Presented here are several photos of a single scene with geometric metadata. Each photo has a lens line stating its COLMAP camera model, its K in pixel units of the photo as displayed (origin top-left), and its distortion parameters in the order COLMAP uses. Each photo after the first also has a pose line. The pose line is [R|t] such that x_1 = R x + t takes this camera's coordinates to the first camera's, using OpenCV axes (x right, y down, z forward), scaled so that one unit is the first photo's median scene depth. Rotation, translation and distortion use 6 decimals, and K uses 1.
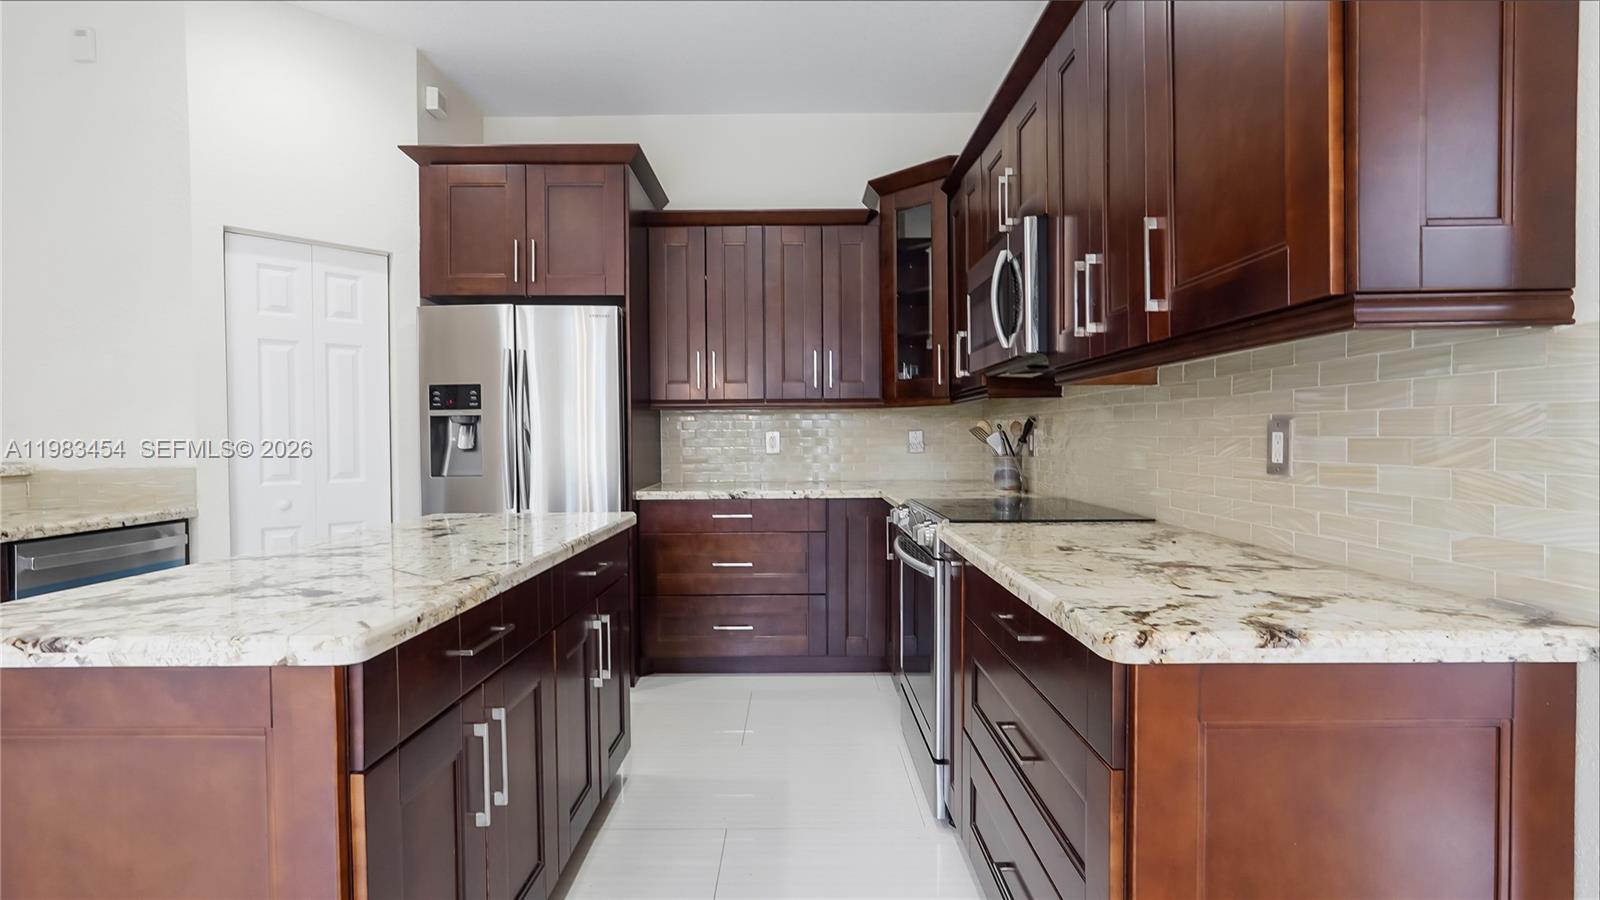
lens RADIAL K [[730.9, 0, 800.0], [0, 730.9, 450.0], [0, 0, 1]] dist [0.001277, 0.000302]
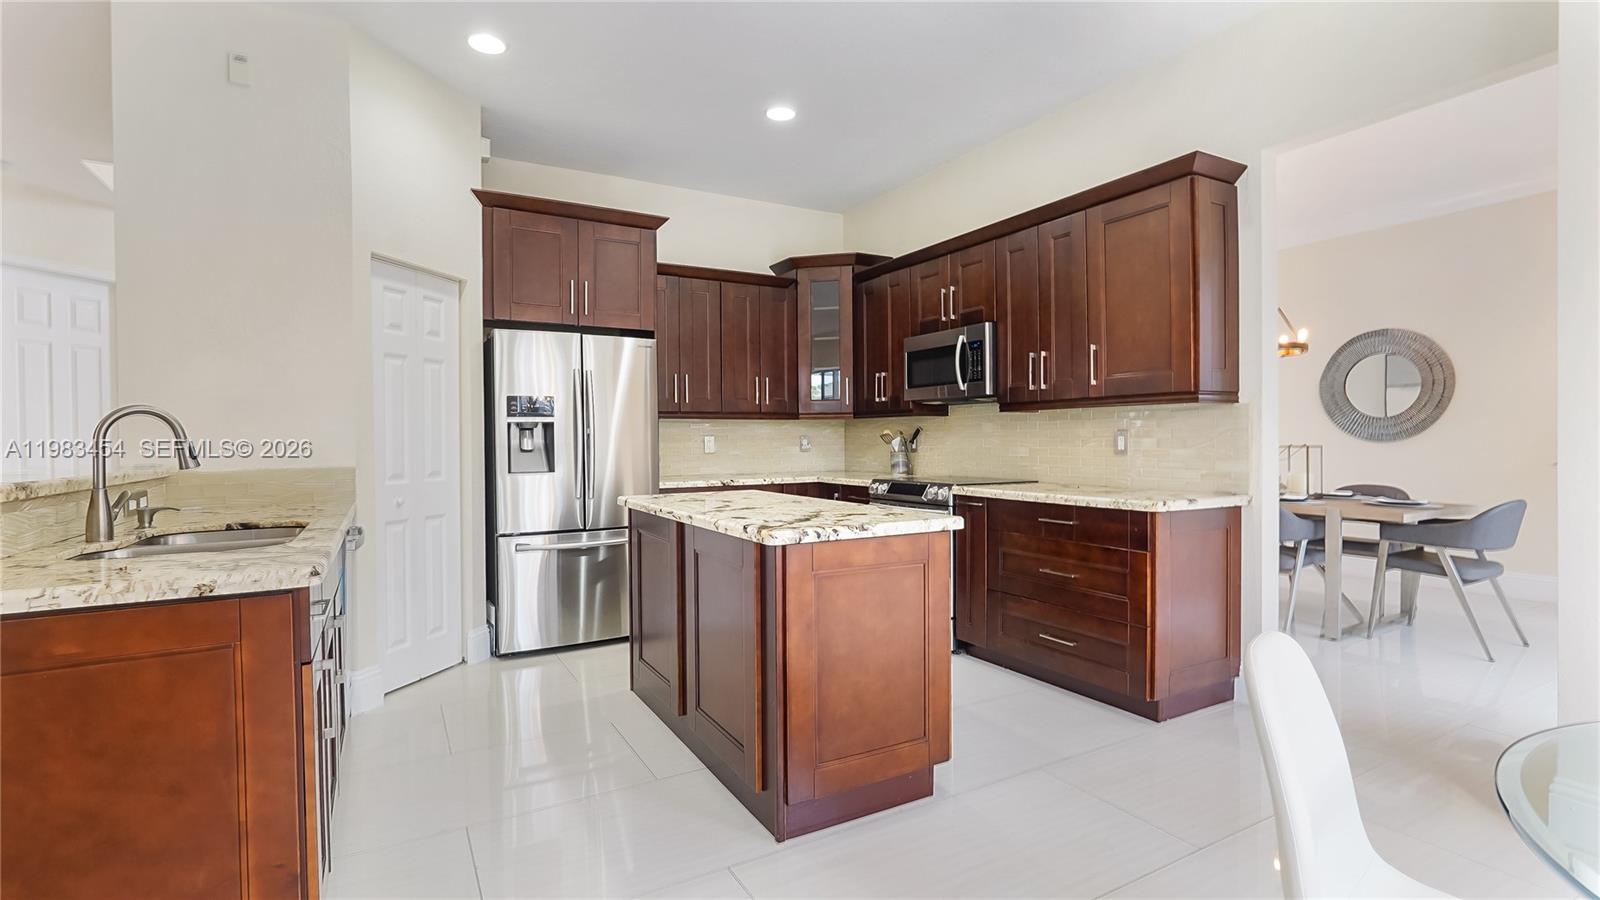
lens RADIAL K [[730.9, 0, 800.0], [0, 730.9, 450.0], [0, 0, 1]] dist [0.001277, 0.000302]
pose [[0.875088, -0.007335, 0.483907, -0.682571], [0.010830, 0.999932, -0.004428, 0.008505], [-0.483842, 0.009115, 0.875108, -0.274183]]
